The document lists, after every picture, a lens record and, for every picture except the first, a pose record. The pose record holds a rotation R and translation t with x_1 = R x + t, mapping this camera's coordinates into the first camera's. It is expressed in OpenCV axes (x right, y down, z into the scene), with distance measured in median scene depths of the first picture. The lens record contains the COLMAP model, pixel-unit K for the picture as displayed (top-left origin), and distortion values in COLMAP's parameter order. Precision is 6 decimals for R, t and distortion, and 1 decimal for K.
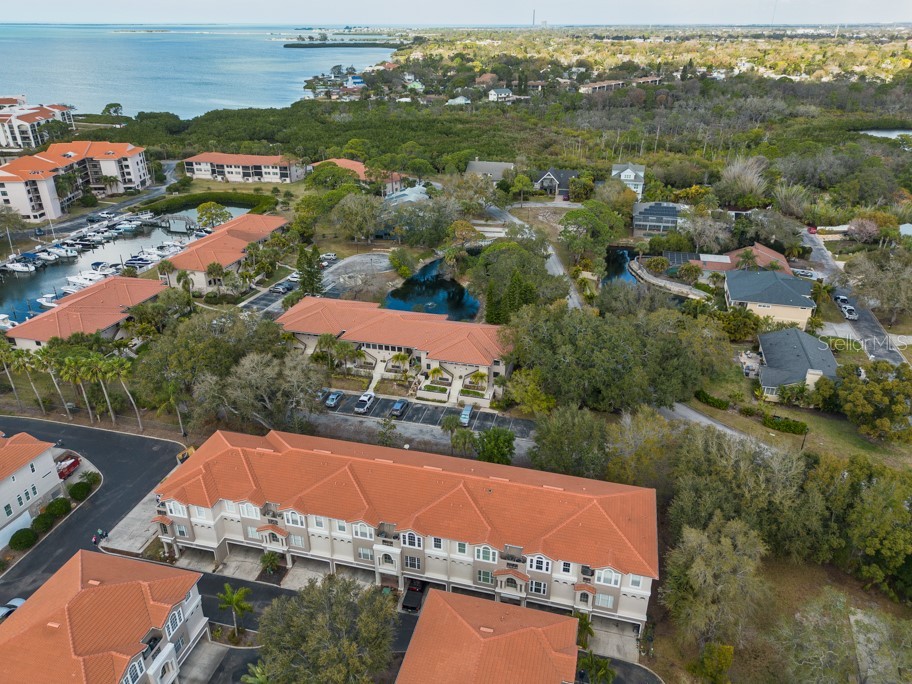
lens RADIAL K [[649.5, 0, 456.0], [0, 649.5, 342.0], [0, 0, 1]] dist [0.071273, -0.072962]
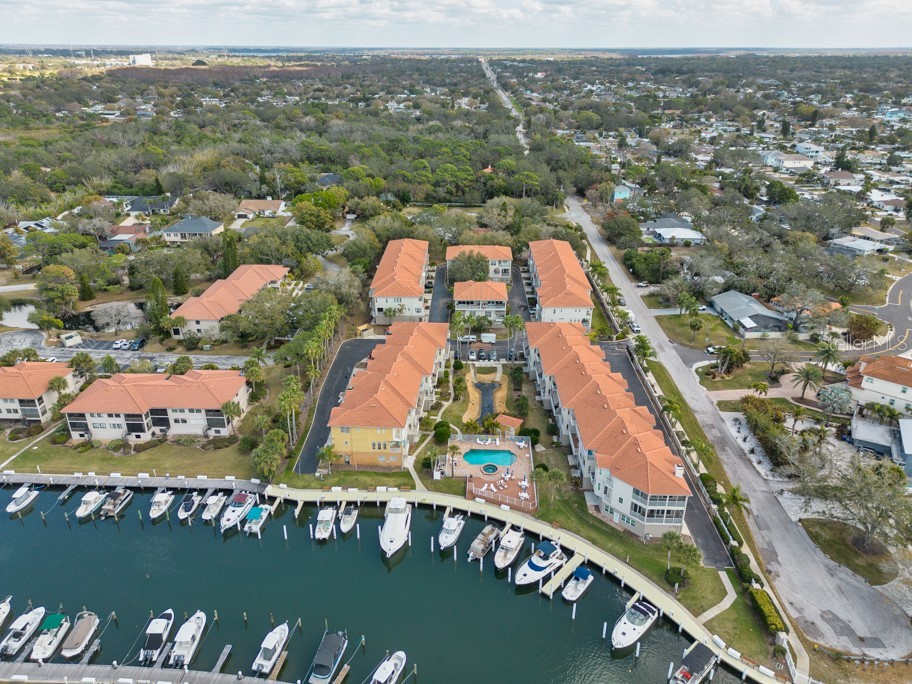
lens RADIAL K [[649.5, 0, 456.0], [0, 649.5, 342.0], [0, 0, 1]] dist [0.071273, -0.072962]
pose [[-0.223774, -0.403066, 0.887391, -0.964962], [0.425045, 0.778979, 0.461008, -0.245915], [-0.877076, 0.480343, -0.002994, 0.353166]]
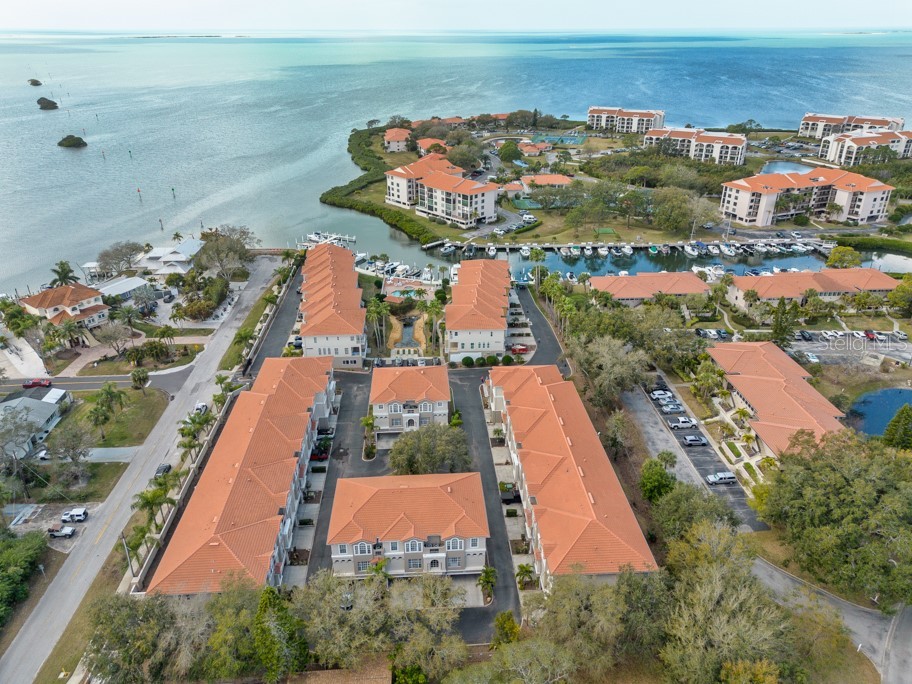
lens RADIAL K [[649.5, 0, 456.0], [0, 649.5, 342.0], [0, 0, 1]] dist [0.071273, -0.072962]
pose [[0.305388, 0.411803, -0.858578, 0.359033], [-0.417096, 0.868402, 0.268158, -0.094303], [0.856019, 0.276217, 0.436961, 0.047562]]
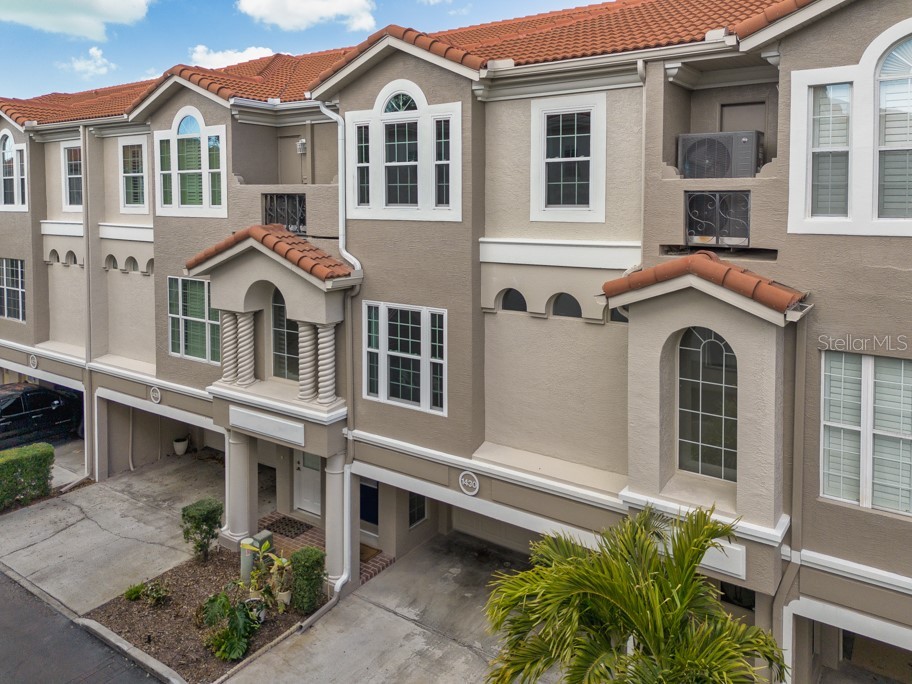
lens RADIAL K [[645.6, 0, 456.5], [0, 645.6, 345.5], [0, 0, 1]] dist [0.070051, -0.072564]
pose [[0.913866, 0.016774, -0.405669, 0.065527], [-0.180773, 0.911459, -0.369545, 0.139991], [0.363552, 0.411048, 0.835984, 0.285382]]
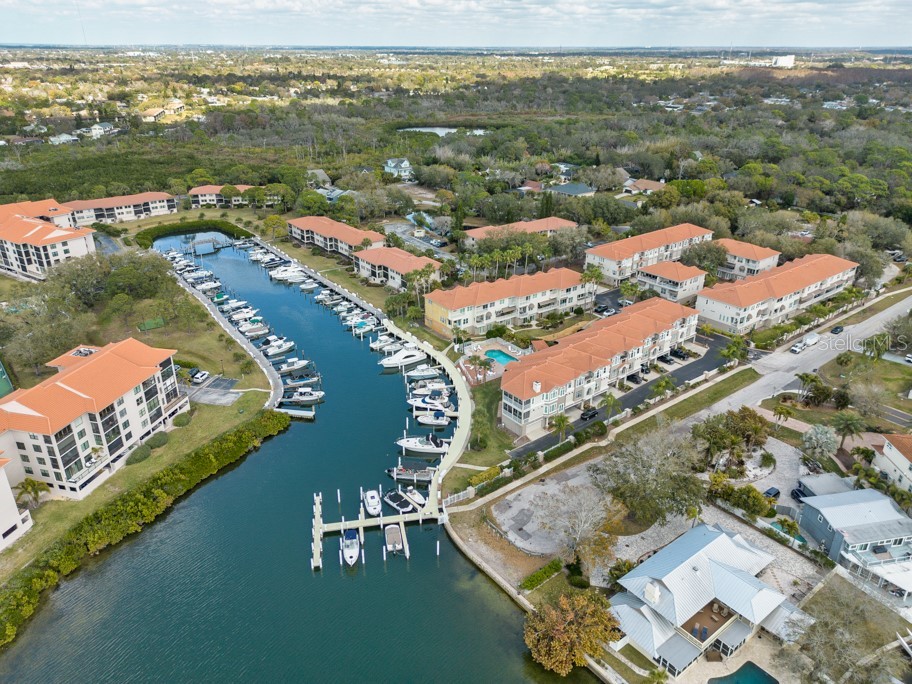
lens RADIAL K [[645.6, 0, 456.5], [0, 645.6, 345.5], [0, 0, 1]] dist [0.070051, -0.072564]
pose [[0.614630, -0.329406, 0.716743, -1.074168], [0.342785, 0.929892, 0.133417, -0.013323], [-0.710442, 0.163687, 0.684455, -0.120845]]
